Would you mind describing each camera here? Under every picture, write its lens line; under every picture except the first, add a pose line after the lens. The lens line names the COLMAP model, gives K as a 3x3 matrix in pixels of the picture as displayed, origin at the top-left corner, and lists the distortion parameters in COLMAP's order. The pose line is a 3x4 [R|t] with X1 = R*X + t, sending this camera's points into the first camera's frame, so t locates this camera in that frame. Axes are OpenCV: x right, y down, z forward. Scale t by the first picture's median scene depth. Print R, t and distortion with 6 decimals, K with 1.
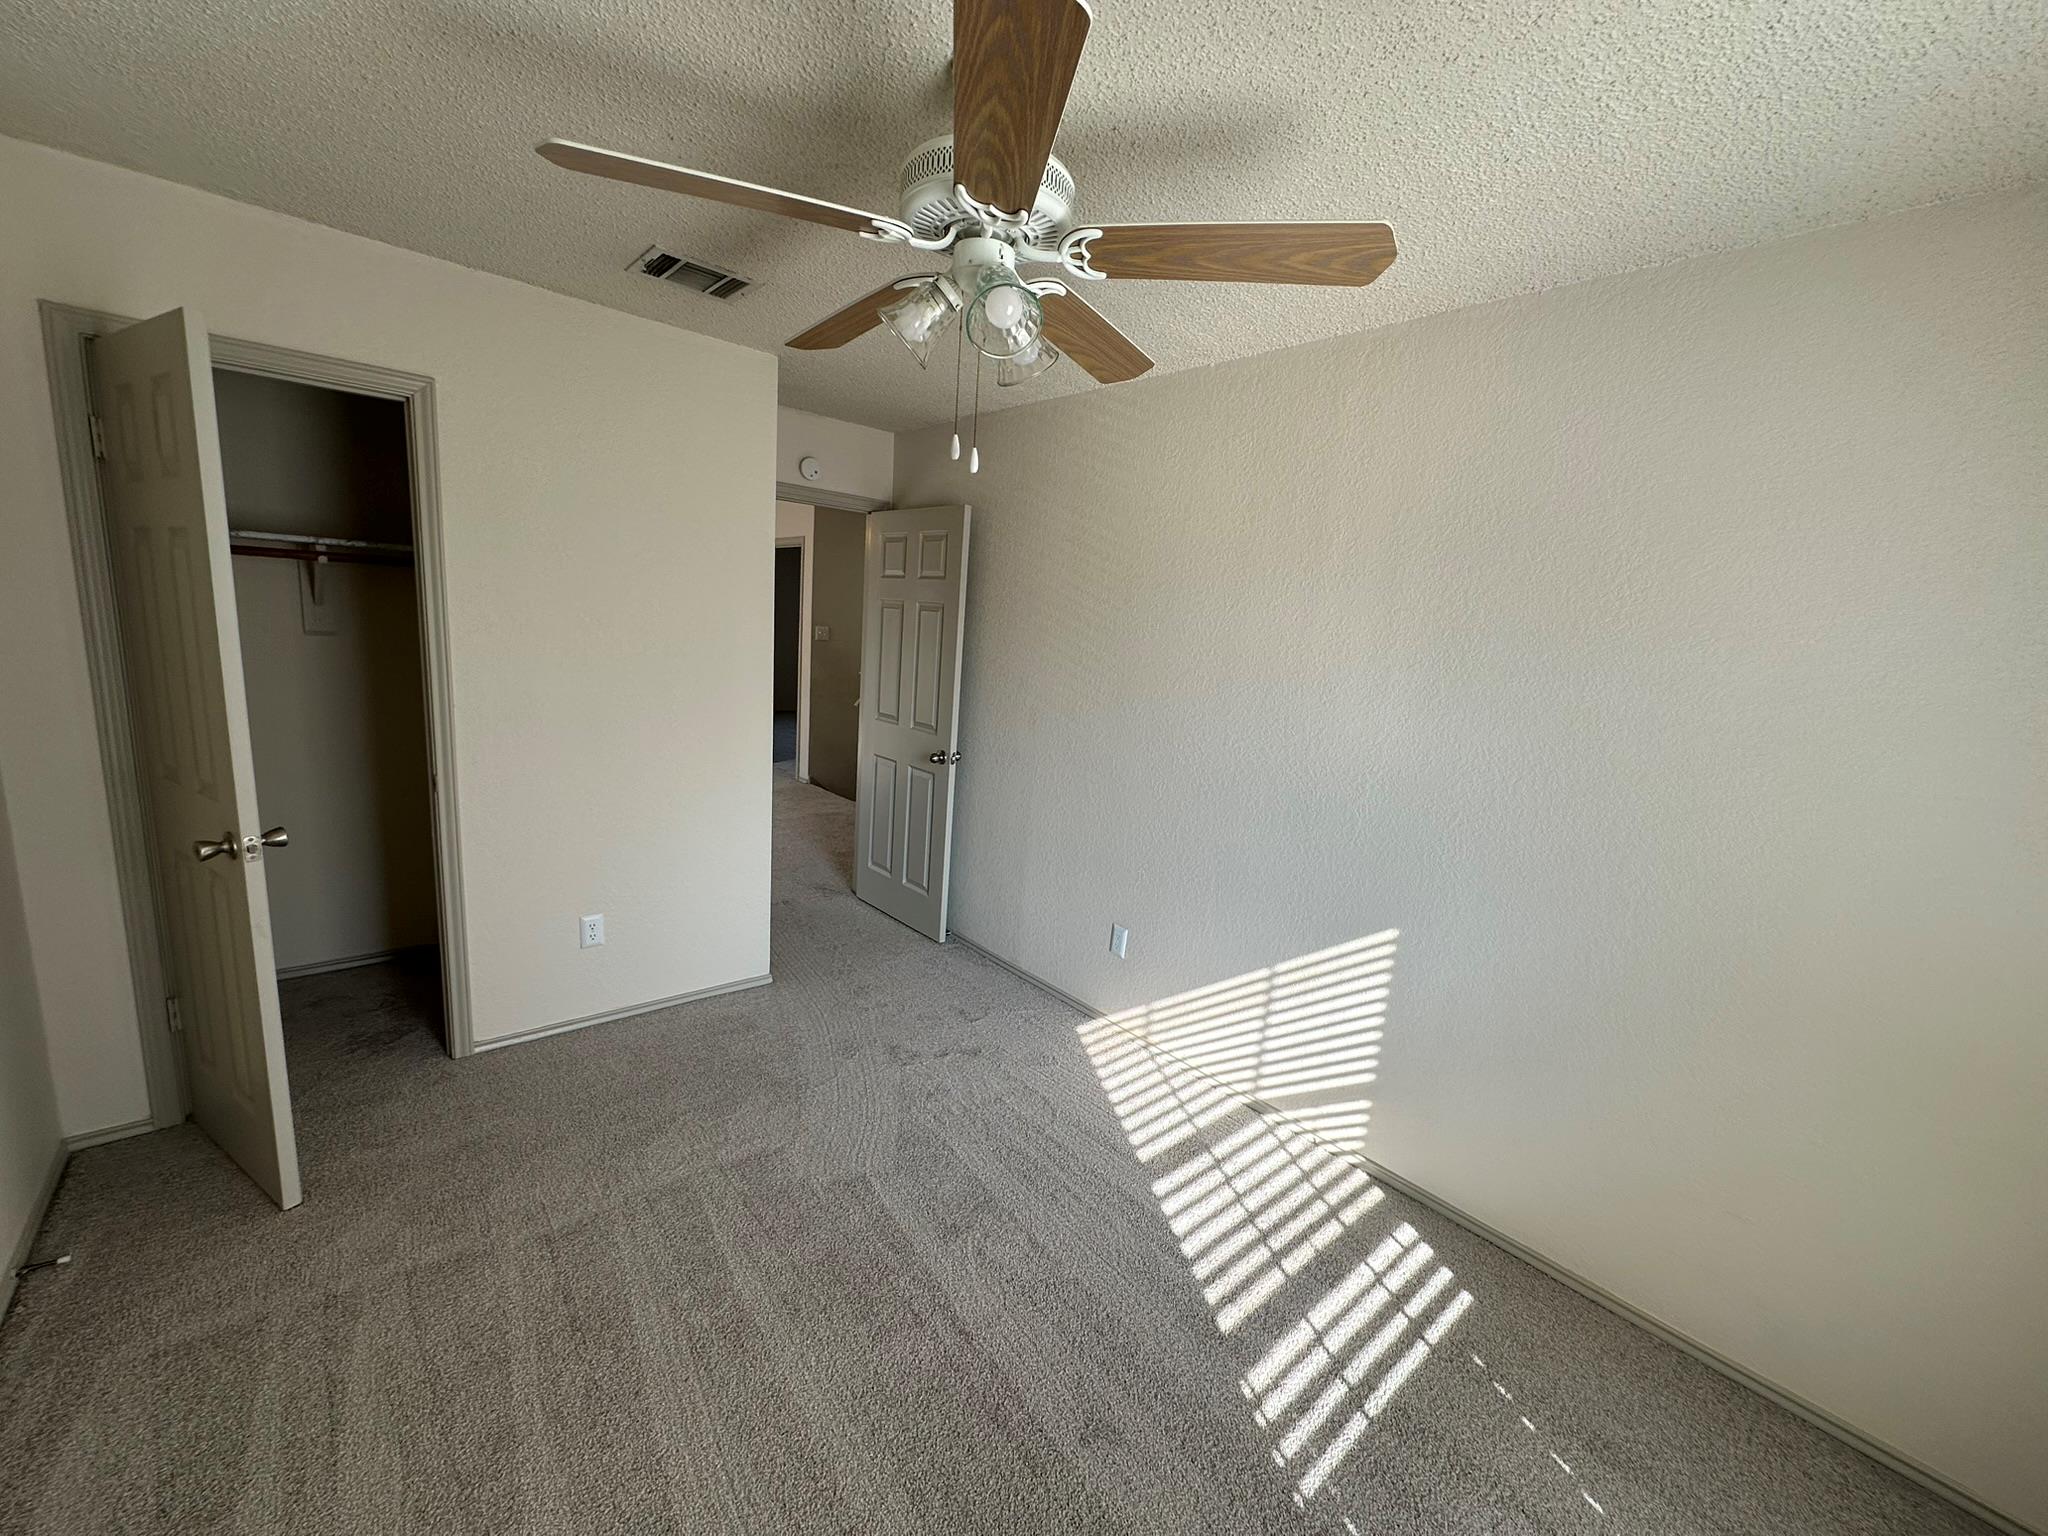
lens RADIAL K [[812.8, 0, 1024.0], [0, 812.8, 768.0], [0, 0, 1]] dist [-0.005175, 0.000504]
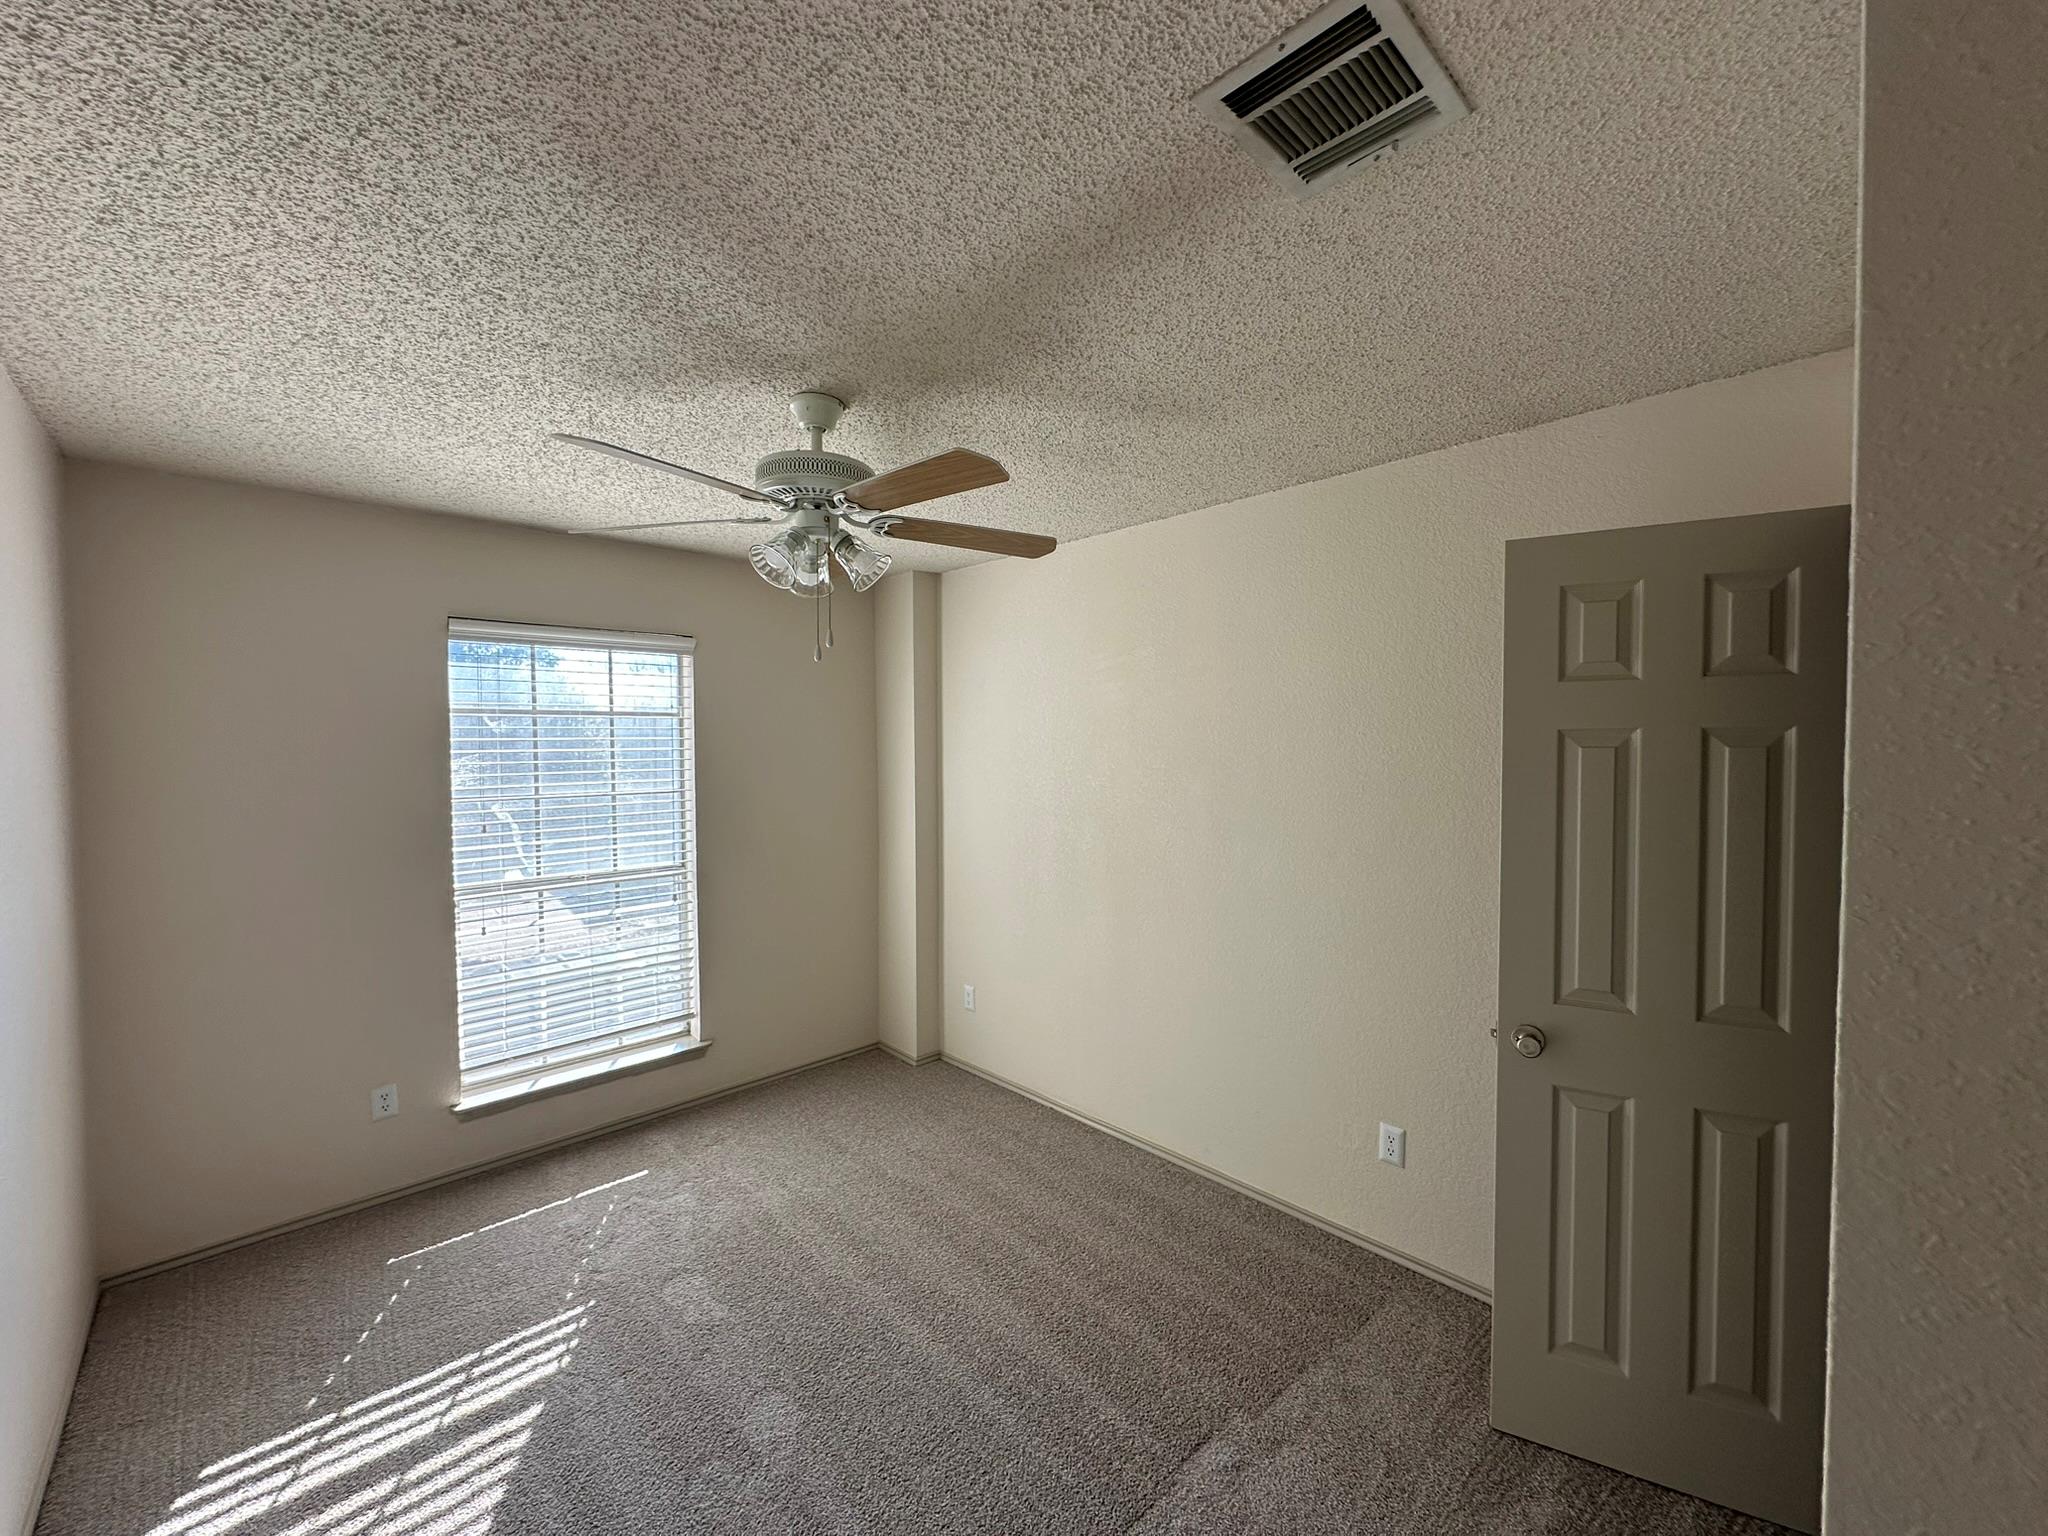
lens RADIAL K [[812.8, 0, 1024.0], [0, 812.8, 768.0], [0, 0, 1]] dist [-0.005175, 0.000504]
pose [[-0.996925, -0.064314, -0.044765, -0.270475], [-0.072296, 0.975265, 0.208880, -0.367884], [0.030224, 0.211474, -0.976916, 1.810134]]
